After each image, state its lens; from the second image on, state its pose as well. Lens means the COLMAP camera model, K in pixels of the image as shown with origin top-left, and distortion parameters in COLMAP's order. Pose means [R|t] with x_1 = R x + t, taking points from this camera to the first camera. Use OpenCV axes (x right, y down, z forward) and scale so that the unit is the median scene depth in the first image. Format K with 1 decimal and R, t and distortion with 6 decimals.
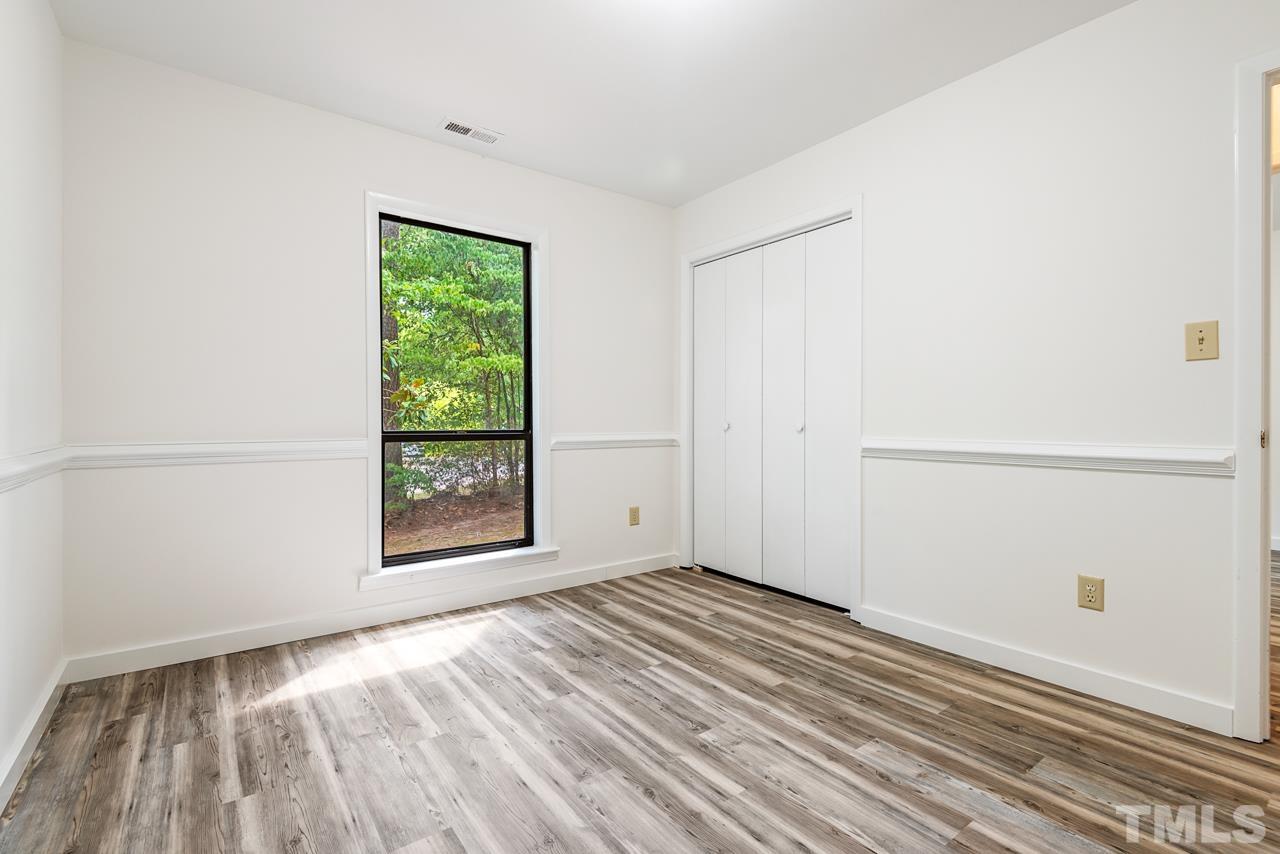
lens RADIAL K [[580.1, 0, 639.2], [0, 580.1, 411.2], [0, 0, 1]] dist [0.033663, -0.019915]
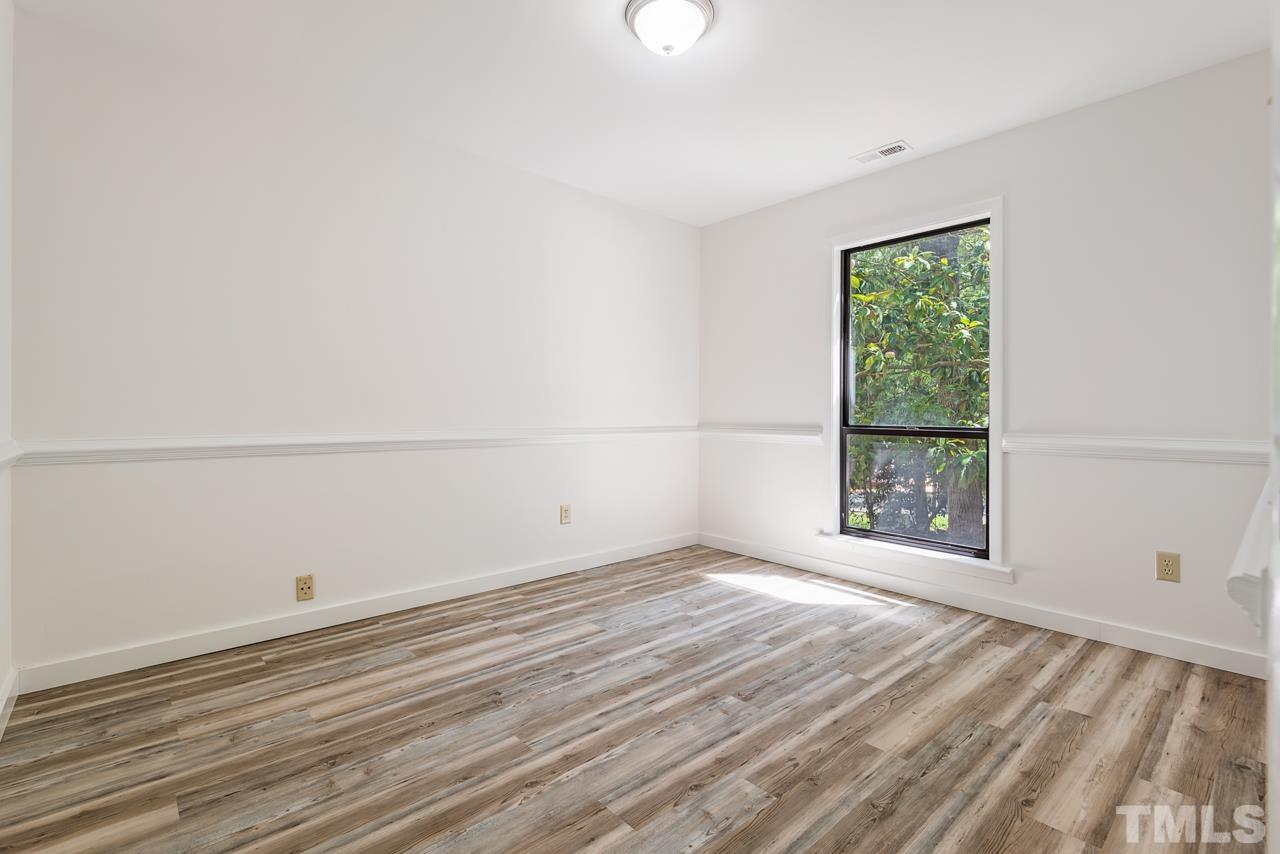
lens RADIAL K [[580.1, 0, 639.2], [0, 580.1, 411.2], [0, 0, 1]] dist [0.033663, -0.019915]
pose [[0.097056, -0.002750, -0.995275, 0.924193], [0.006011, 0.999980, -0.002177, 0.008122], [0.995261, -0.005771, 0.097071, 0.555708]]
